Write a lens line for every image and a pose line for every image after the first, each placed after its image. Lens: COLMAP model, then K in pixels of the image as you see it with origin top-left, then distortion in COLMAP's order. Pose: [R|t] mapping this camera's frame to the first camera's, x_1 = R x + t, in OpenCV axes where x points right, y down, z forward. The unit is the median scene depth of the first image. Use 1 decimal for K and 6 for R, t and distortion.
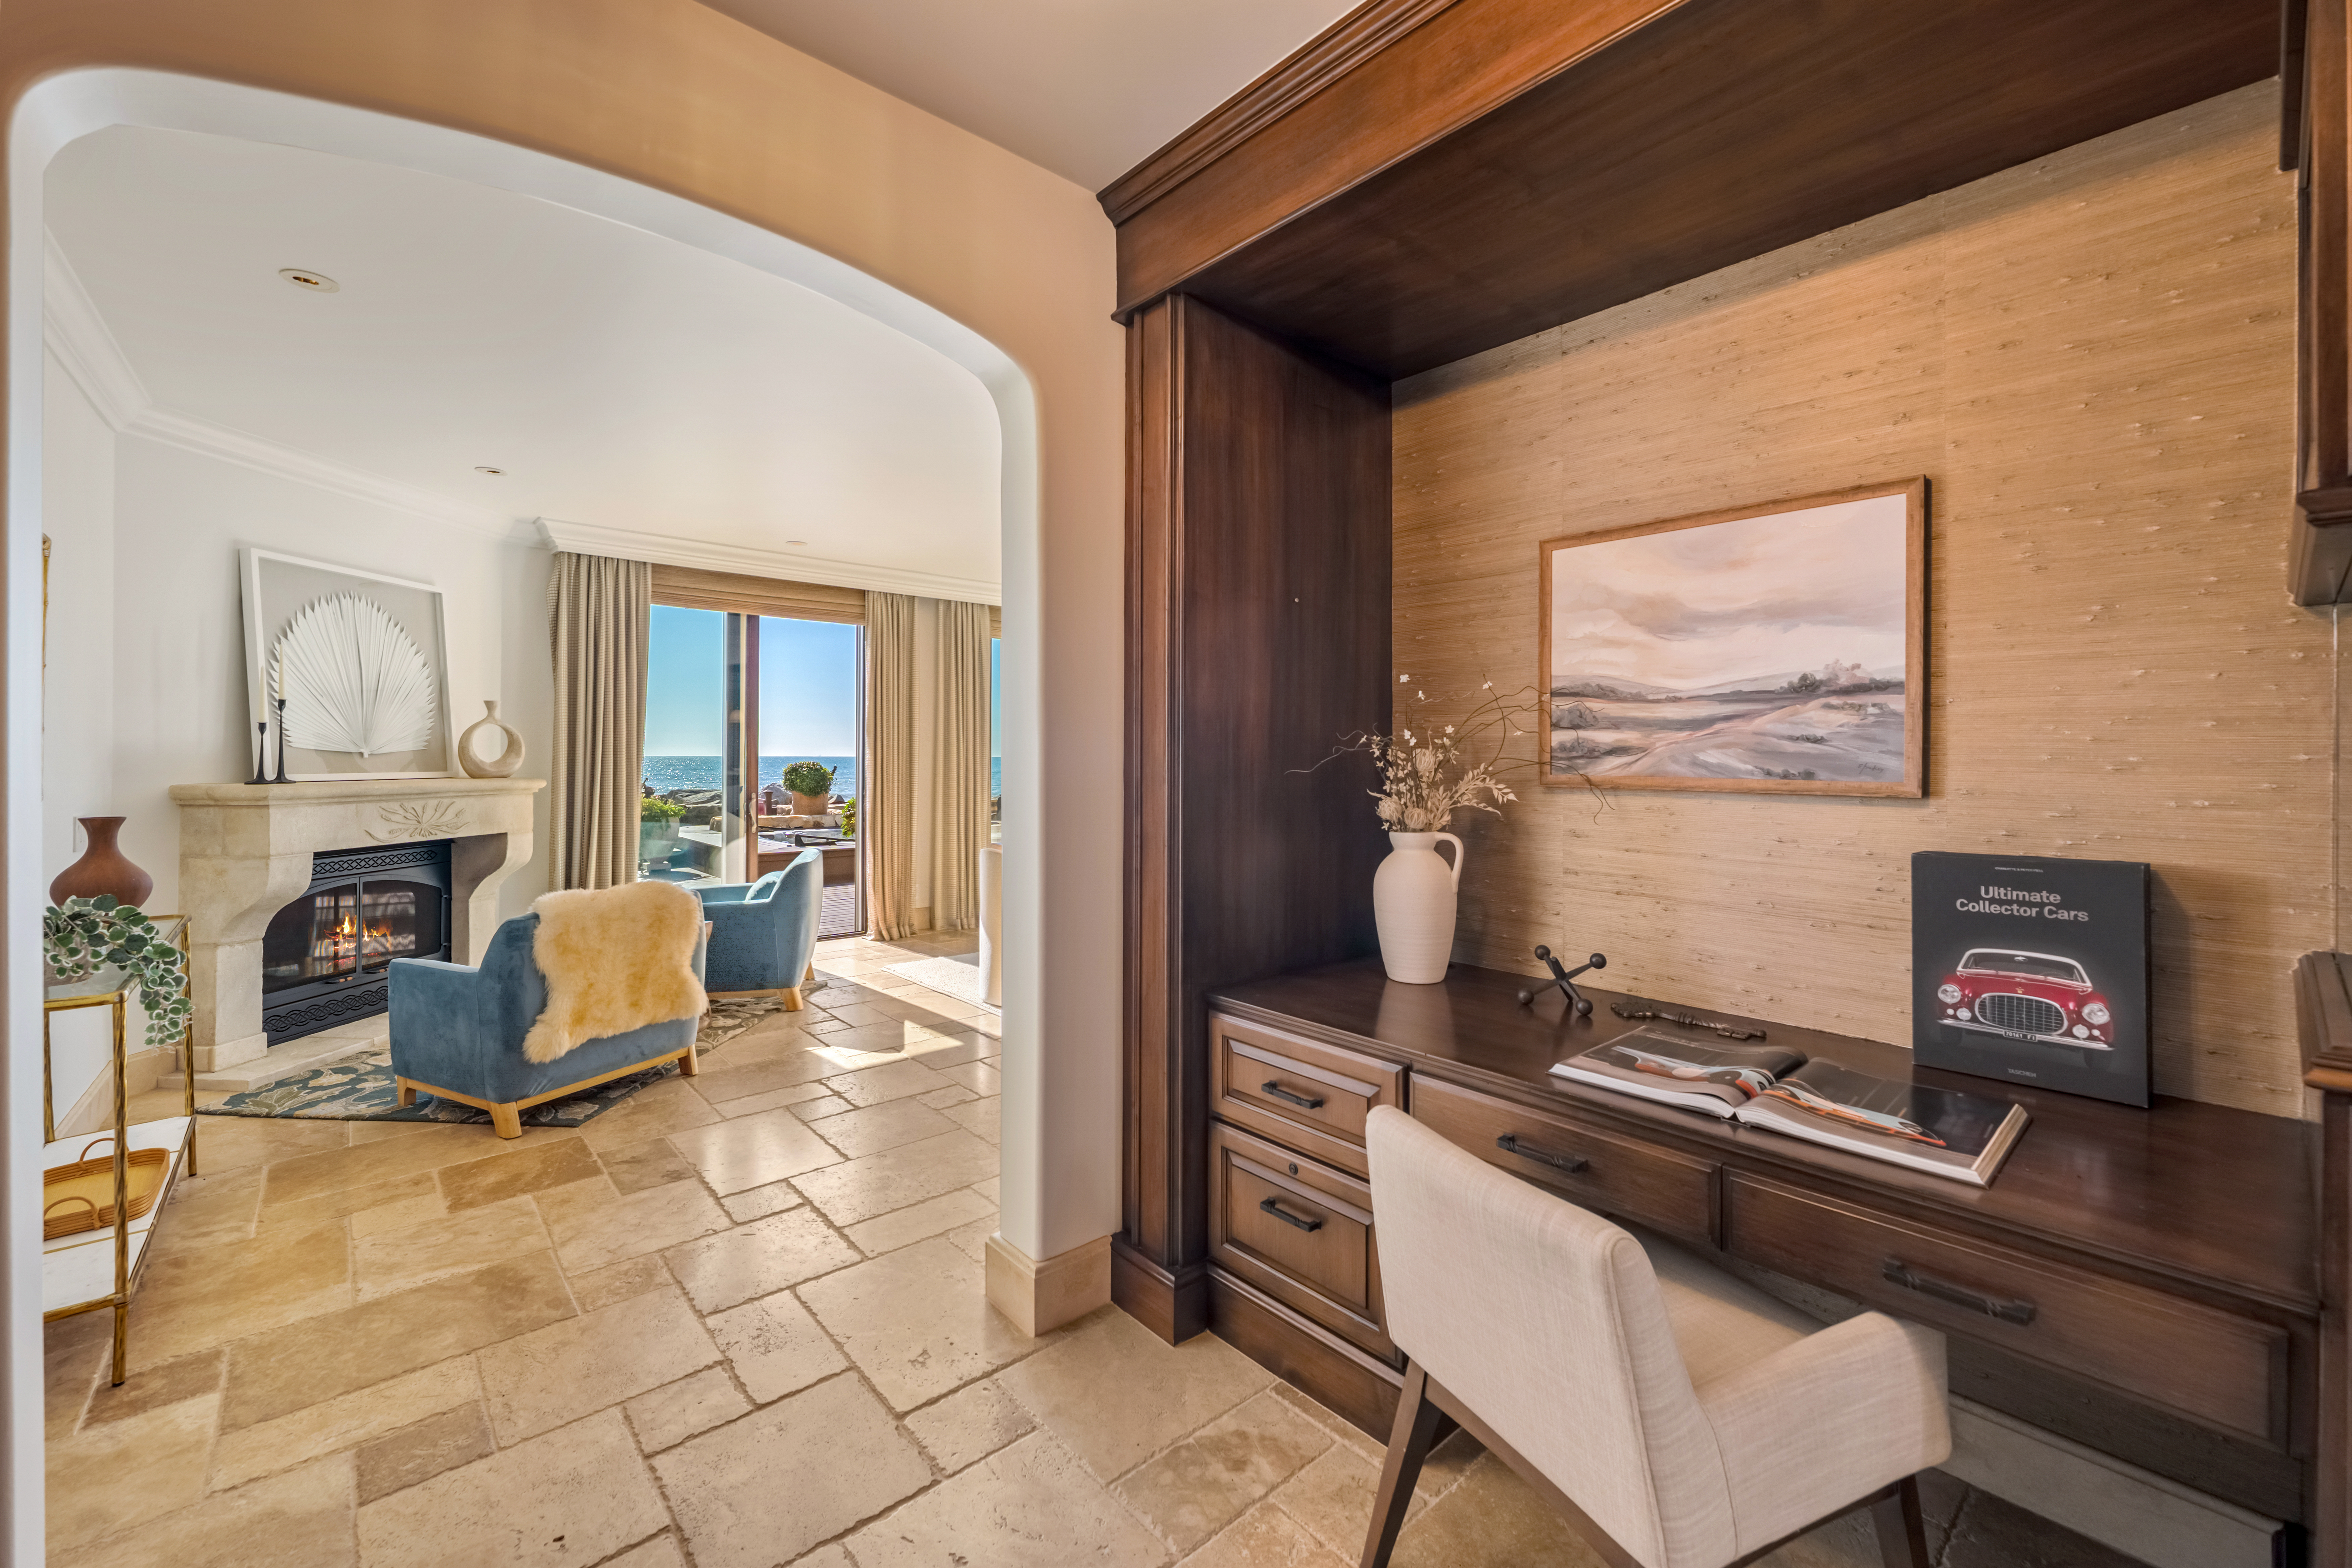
lens RADIAL K [[959.7, 0, 1191.6], [0, 959.7, 754.2], [0, 0, 1]] dist [-0.007384, 0.000000]
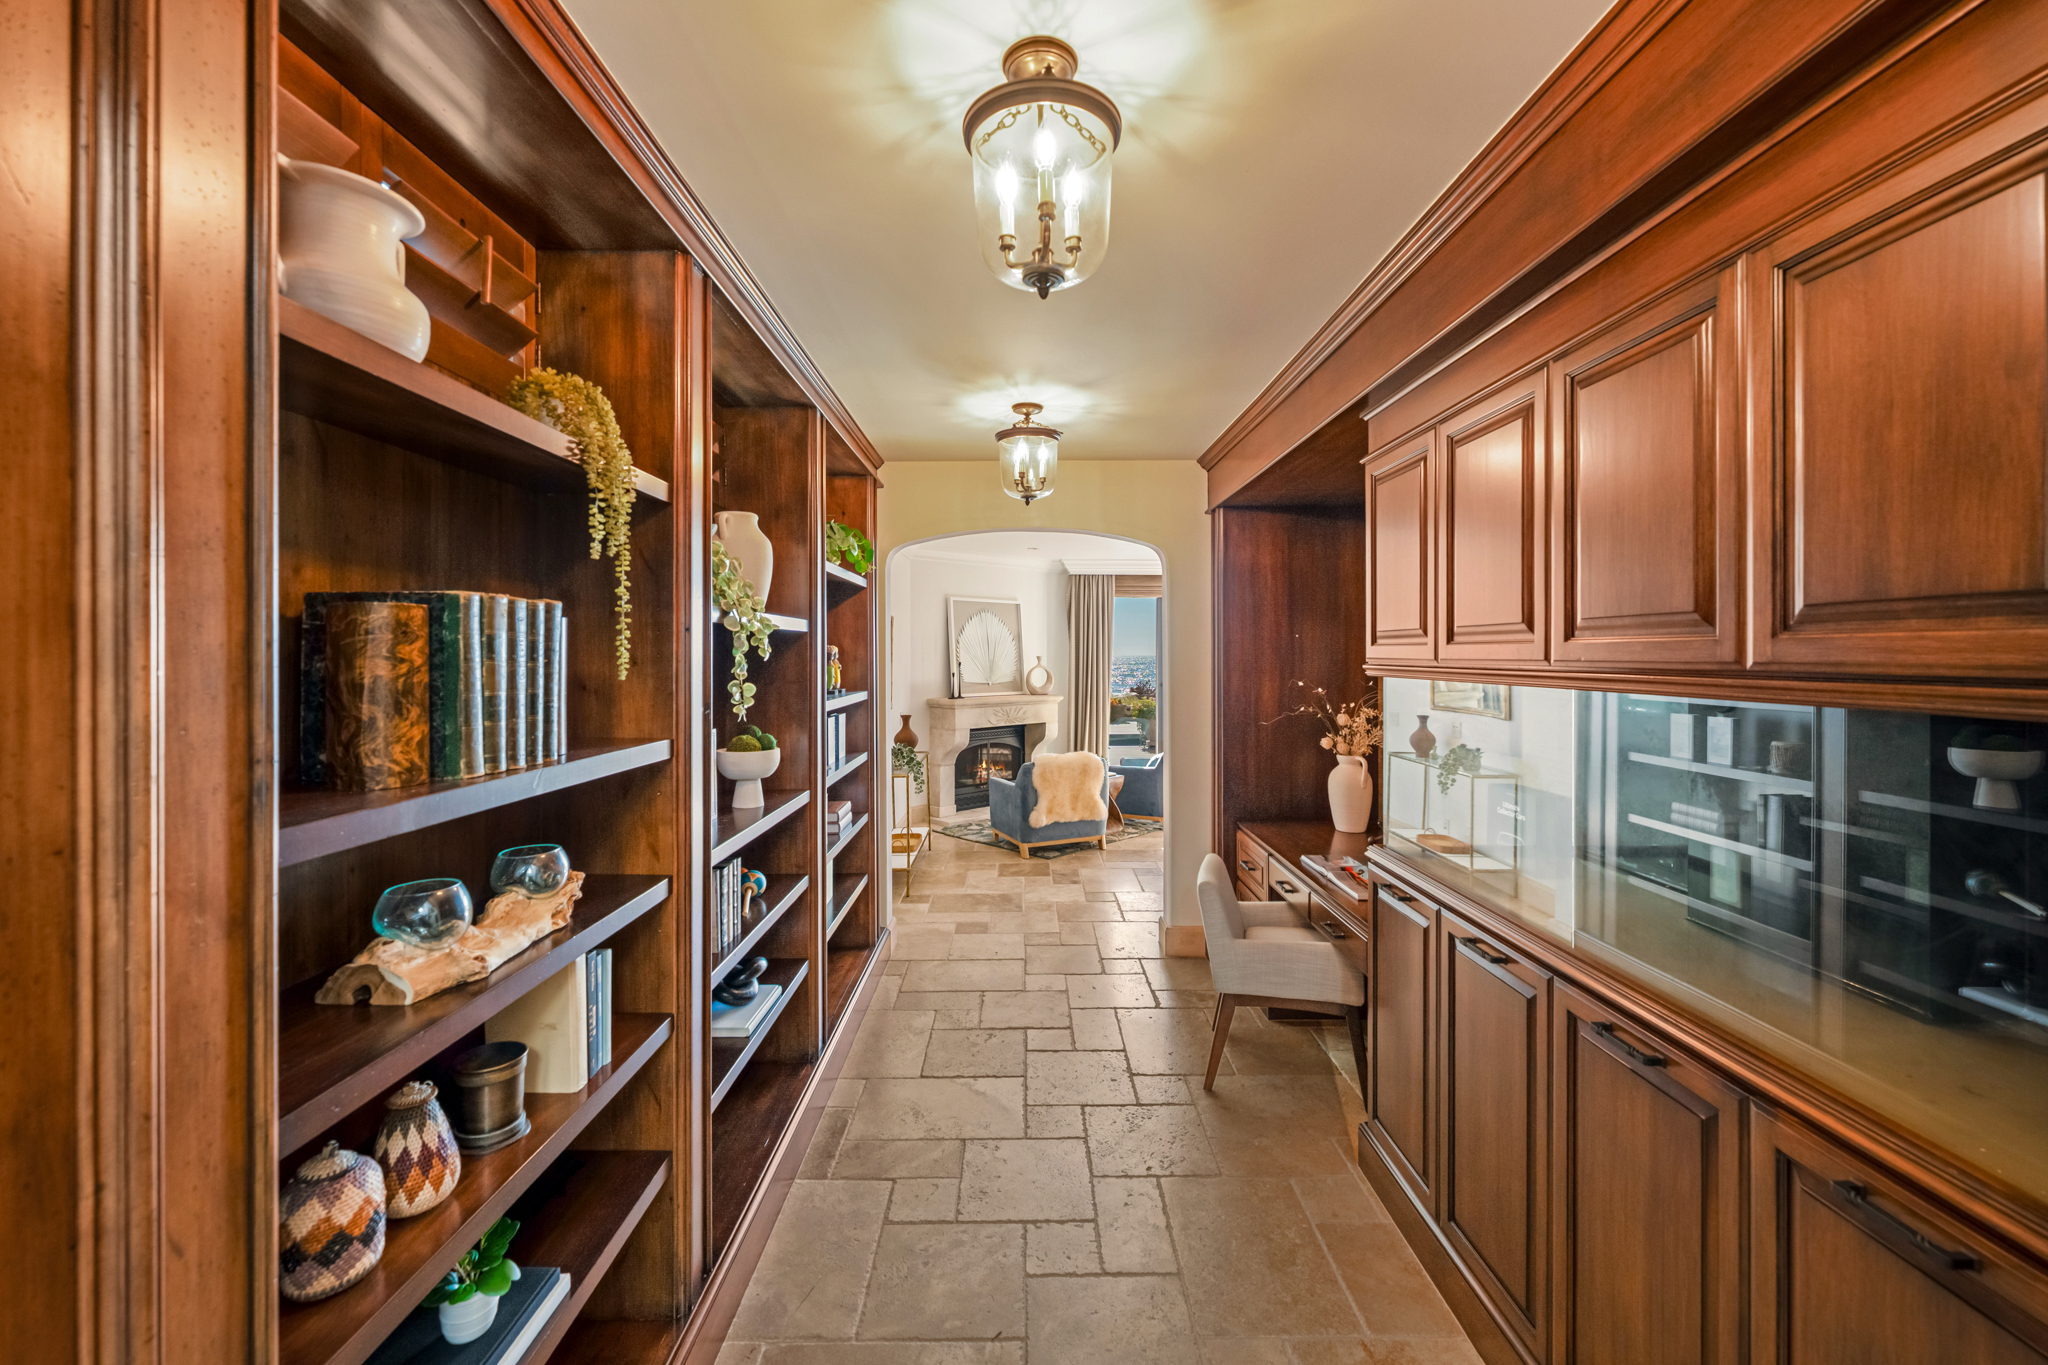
lens RADIAL K [[835.6, 0, 1025.0], [0, 835.6, 669.2], [0, 0, 1]] dist [-0.007384, 0.000000]
pose [[0.749724, 0.008614, -0.661695, 0.570057], [0.003135, 0.999858, 0.016569, -0.083002], [0.661743, -0.014496, 0.749590, -0.468835]]
